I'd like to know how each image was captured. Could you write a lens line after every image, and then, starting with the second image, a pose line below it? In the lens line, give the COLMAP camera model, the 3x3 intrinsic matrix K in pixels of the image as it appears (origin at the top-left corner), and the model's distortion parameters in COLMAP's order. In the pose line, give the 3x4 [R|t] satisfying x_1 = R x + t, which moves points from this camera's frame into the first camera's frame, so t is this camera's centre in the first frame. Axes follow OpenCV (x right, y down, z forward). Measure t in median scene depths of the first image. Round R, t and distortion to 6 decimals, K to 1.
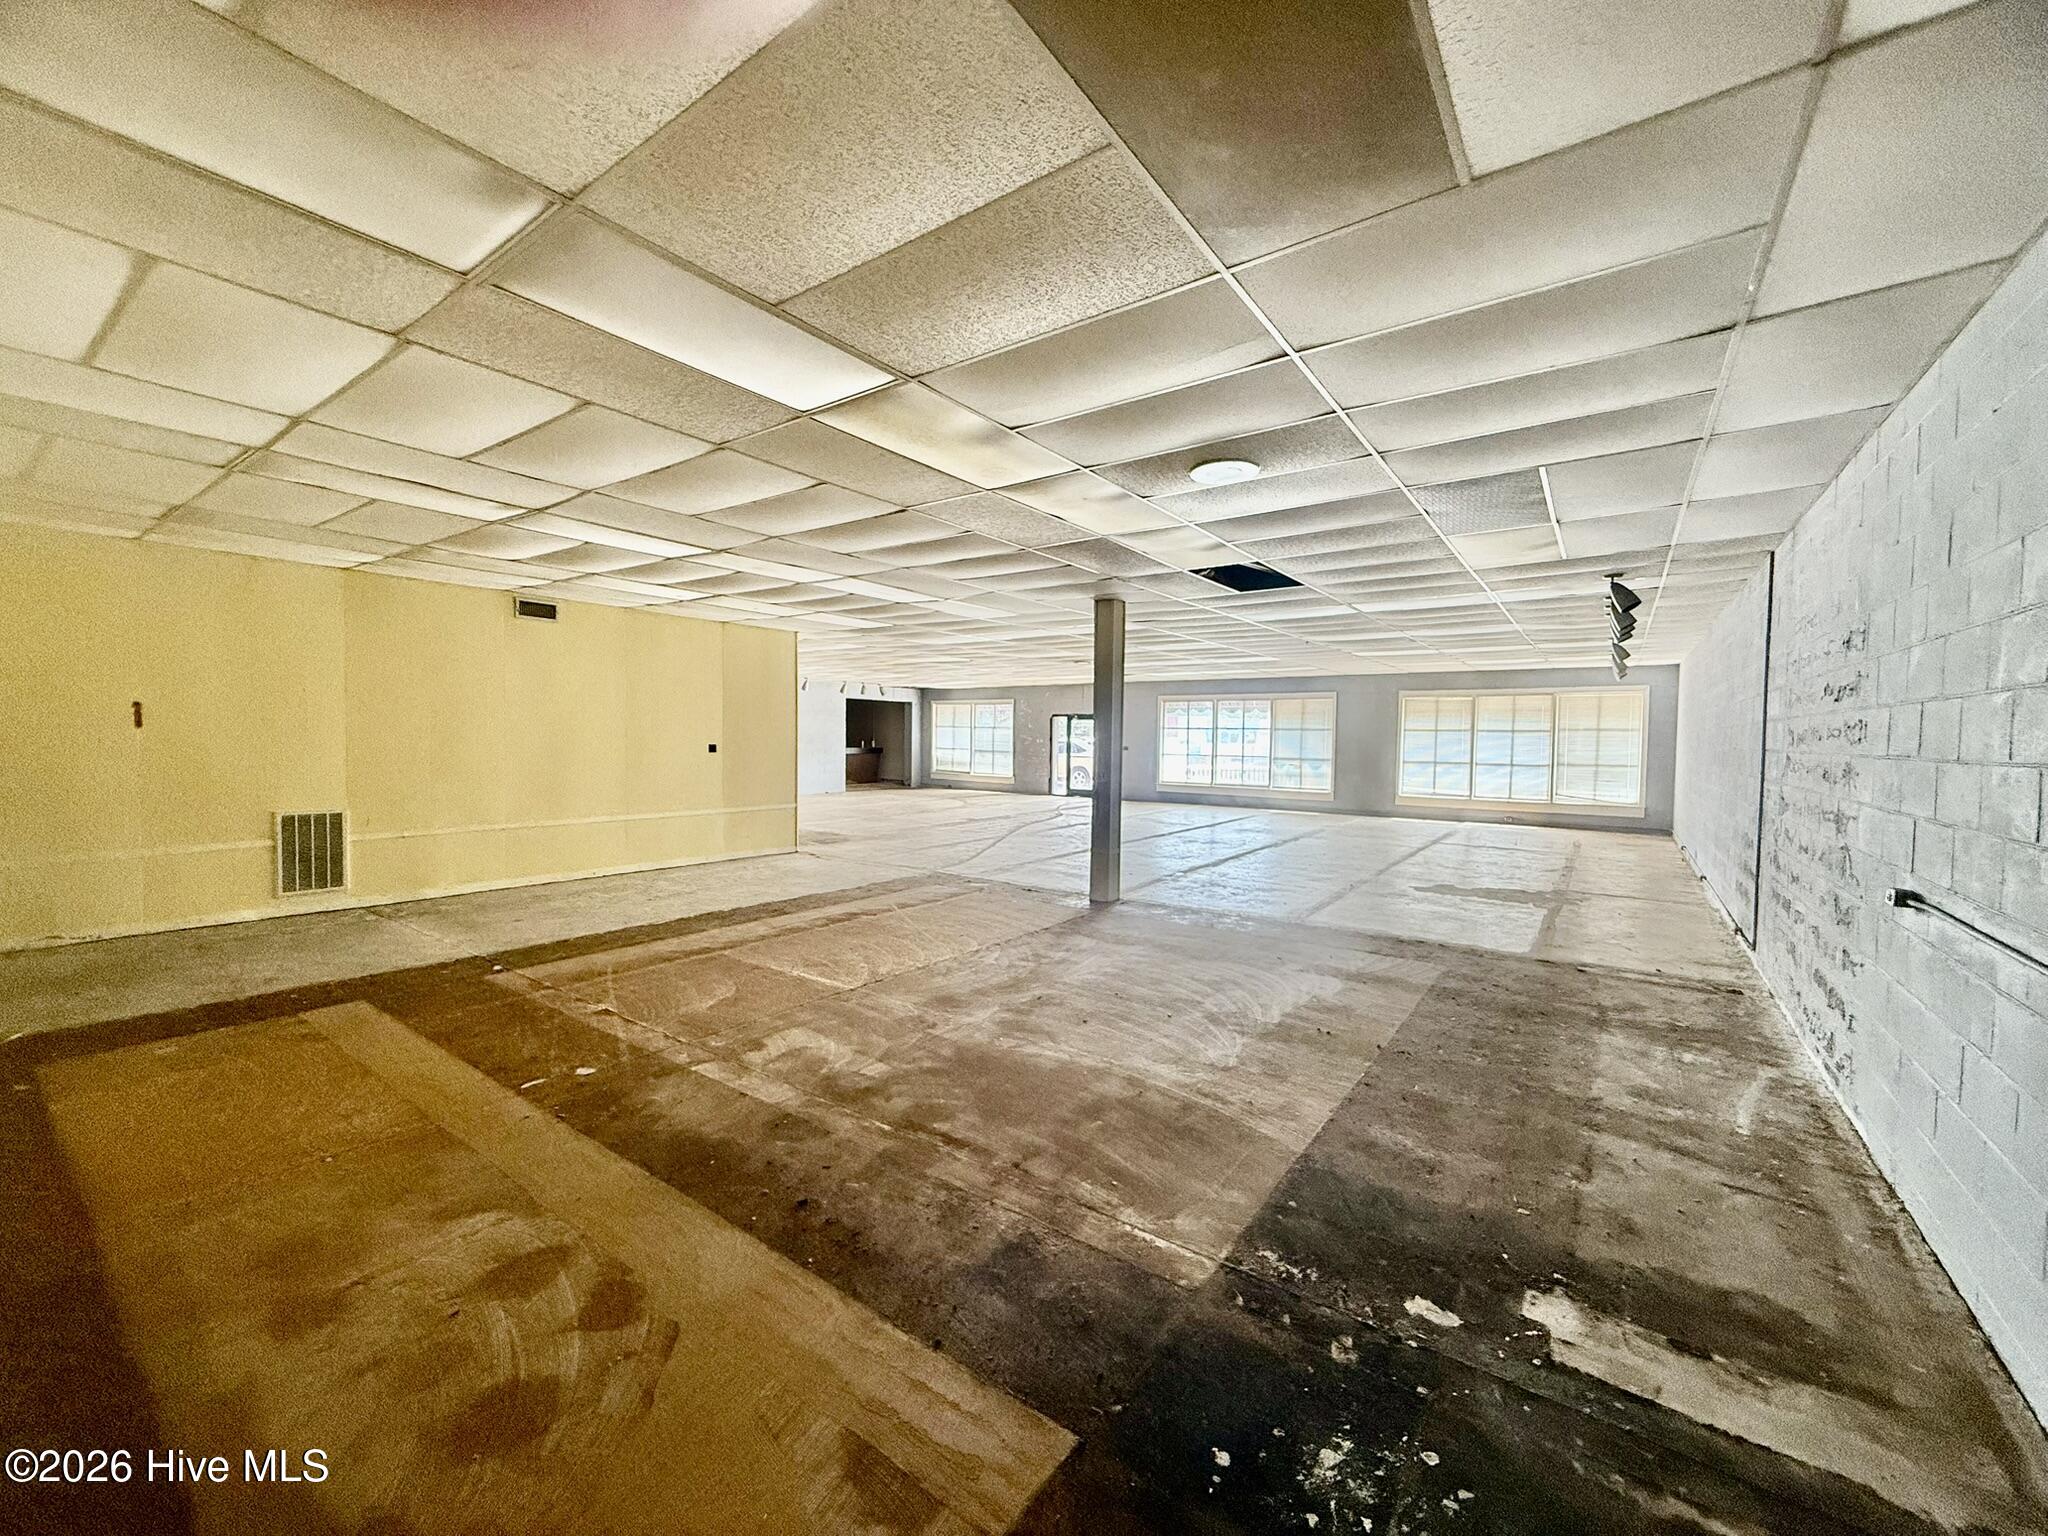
lens RADIAL K [[815.9, 0, 1021.7], [0, 815.9, 764.6], [0, 0, 1]] dist [0.001501, -0.000737]
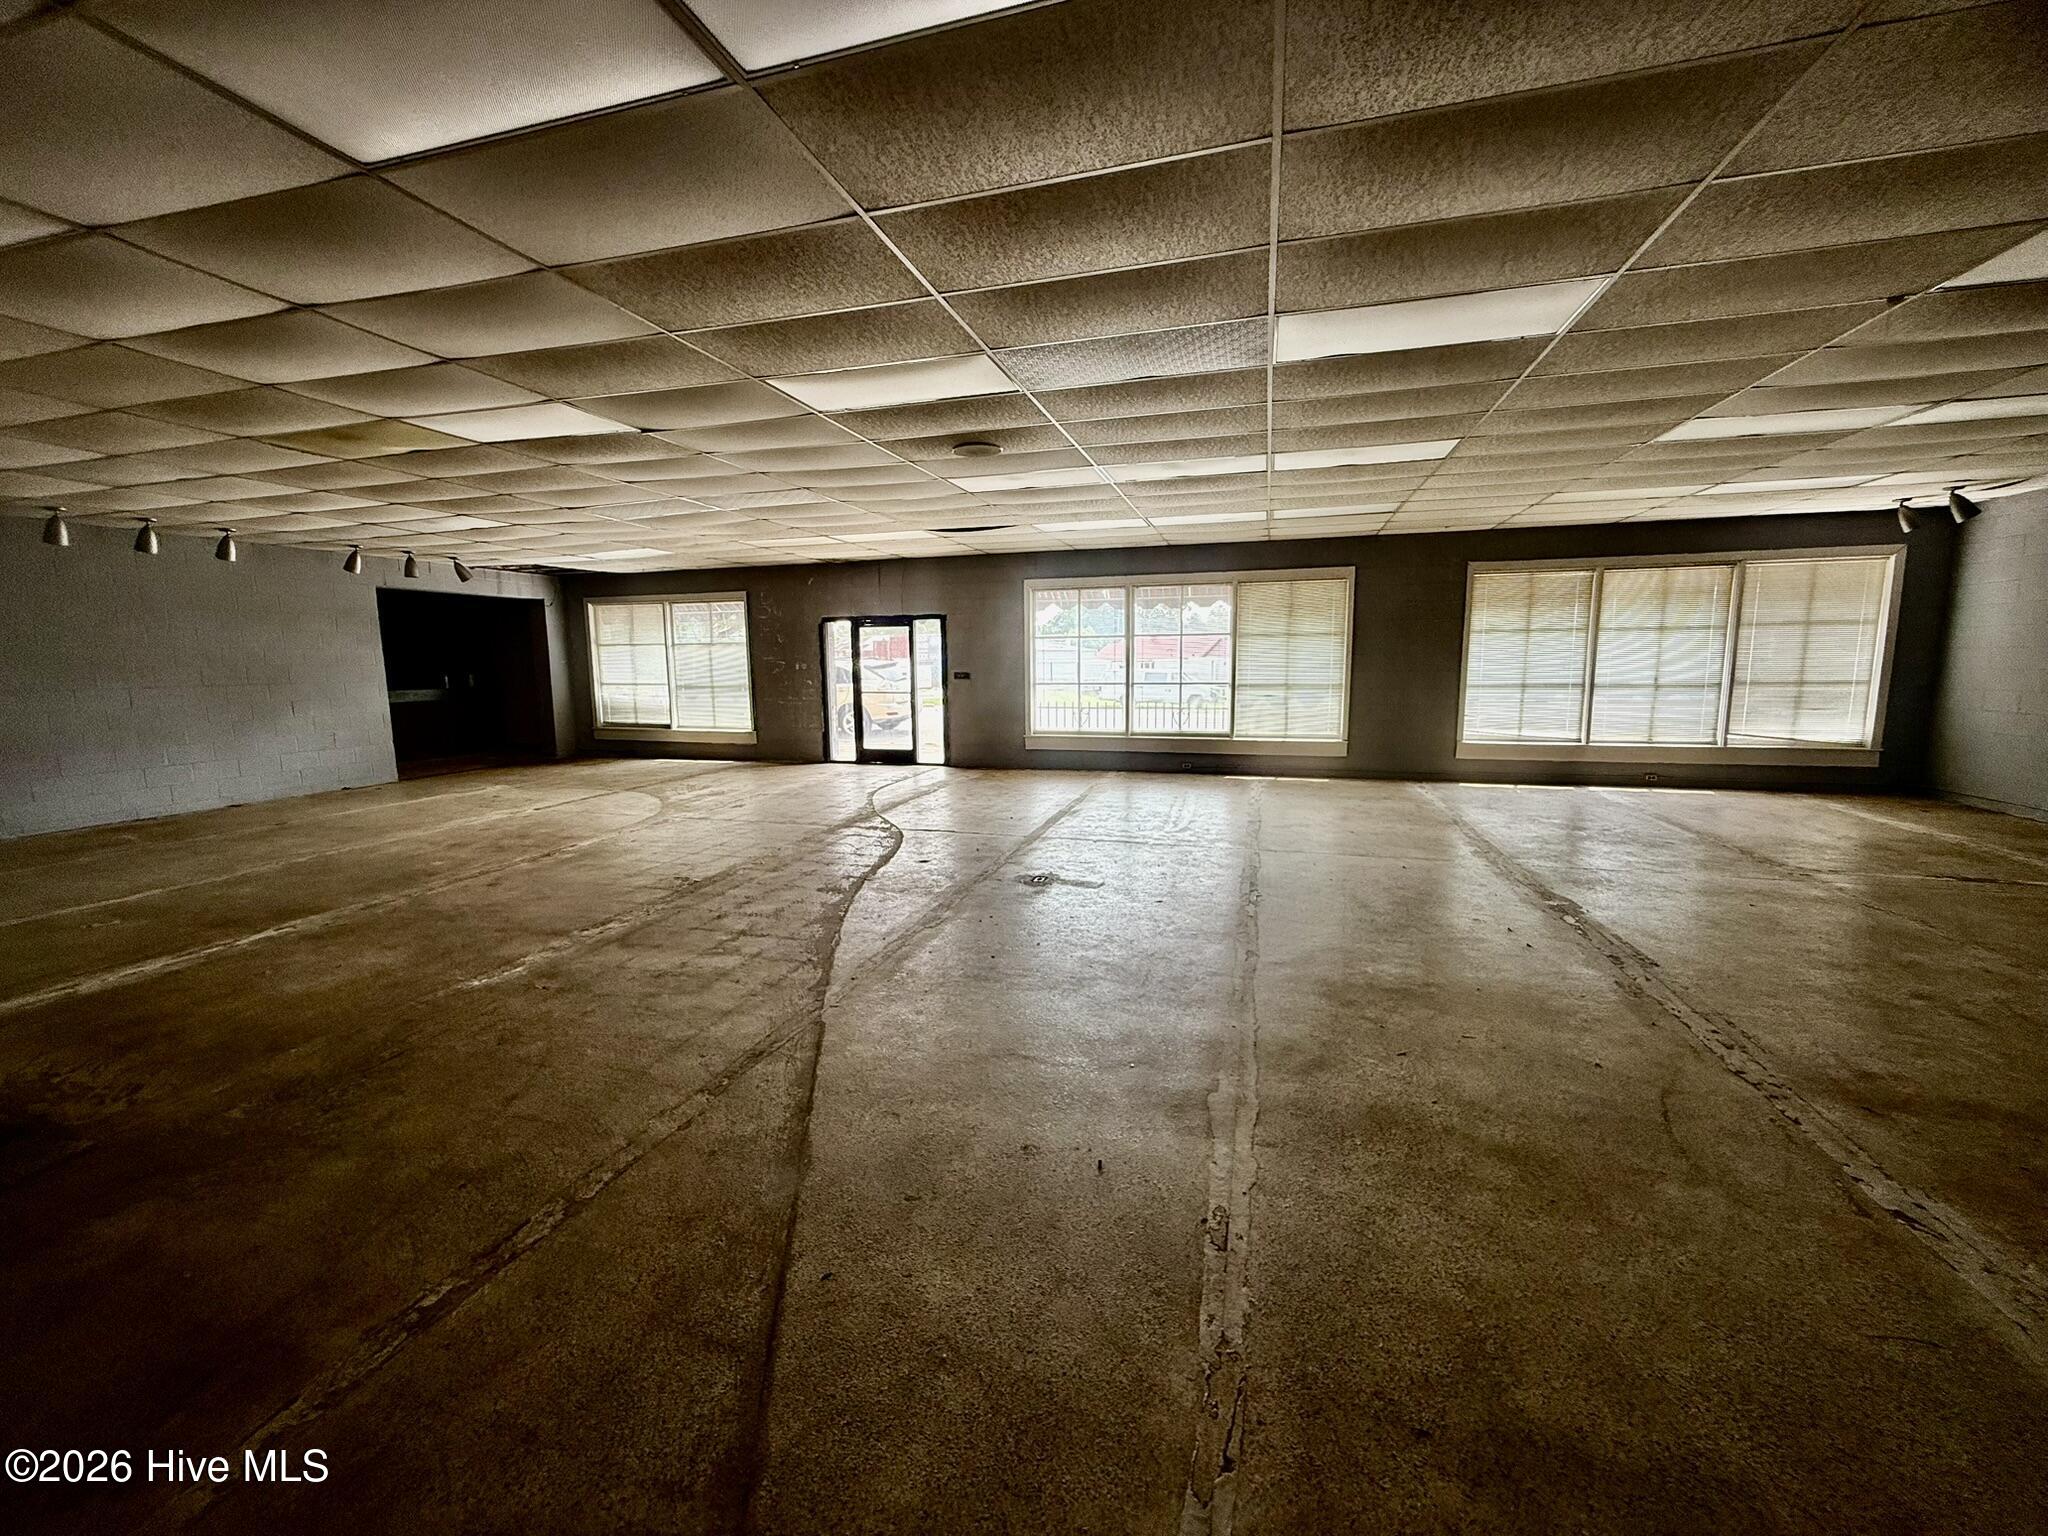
lens RADIAL K [[815.9, 0, 1021.7], [0, 815.9, 764.6], [0, 0, 1]] dist [0.001501, -0.000737]
pose [[0.941696, -0.070531, 0.328990, -0.034057], [0.036304, 0.993373, 0.109051, -0.023907], [-0.334501, -0.090750, 0.938016, 0.580920]]
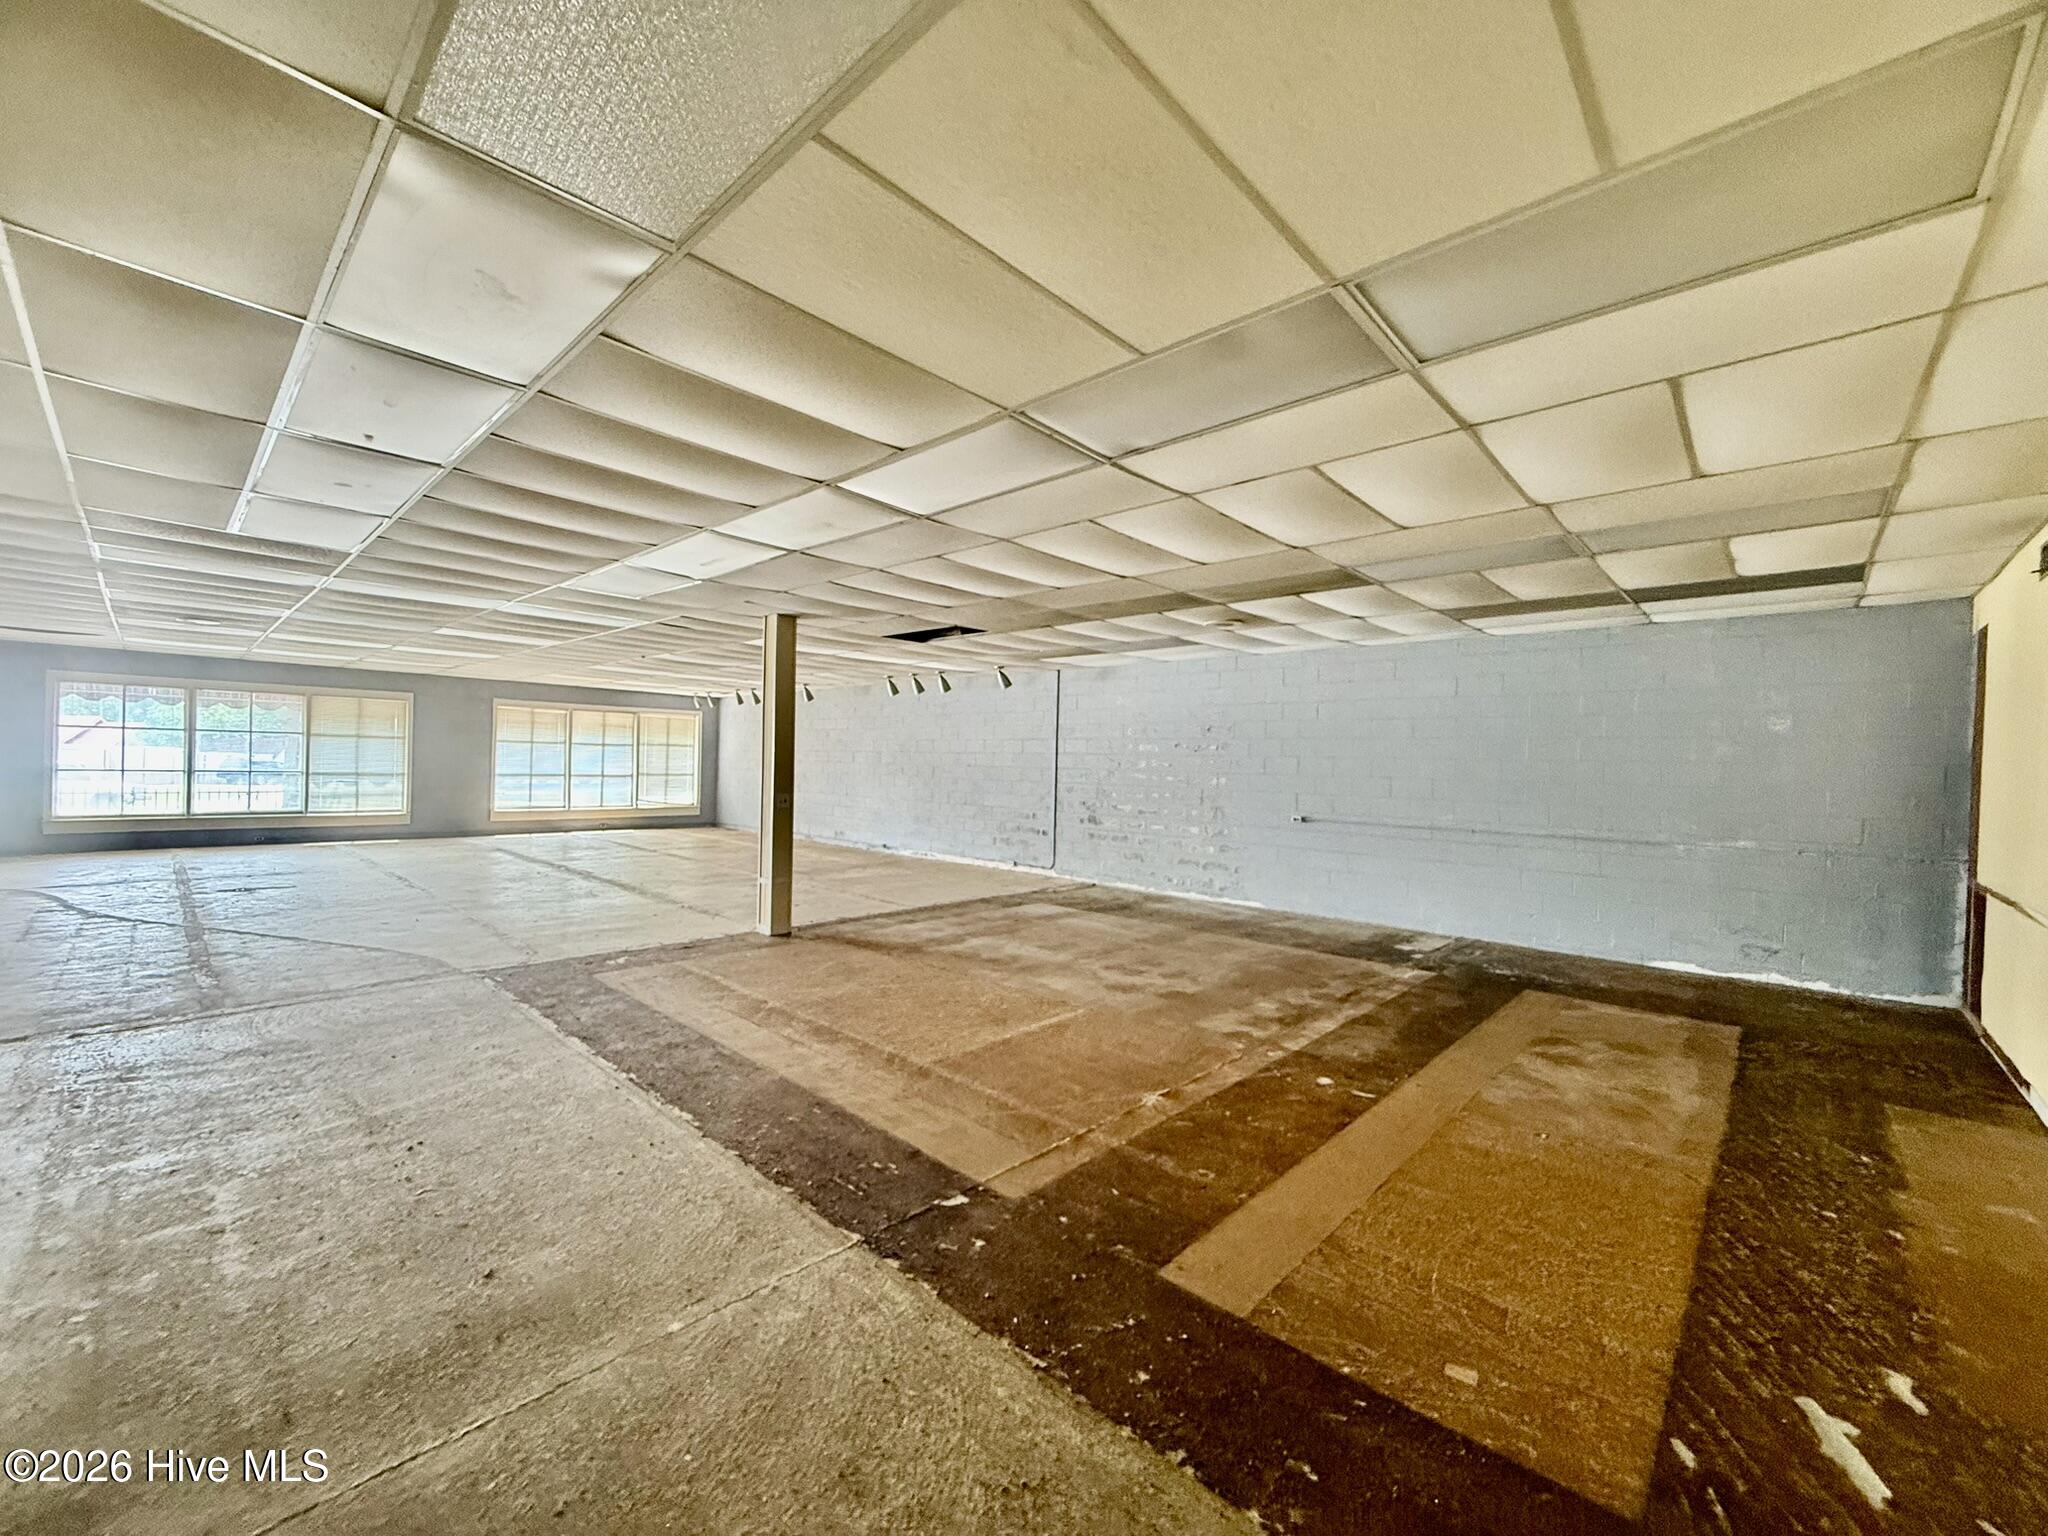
lens RADIAL K [[815.9, 0, 1021.7], [0, 815.9, 764.6], [0, 0, 1]] dist [0.001501, -0.000737]
pose [[0.126609, -0.010961, 0.991892, -0.401929], [0.012443, 0.999878, 0.009461, -0.016930], [-0.991875, 0.011144, 0.126729, 0.301511]]
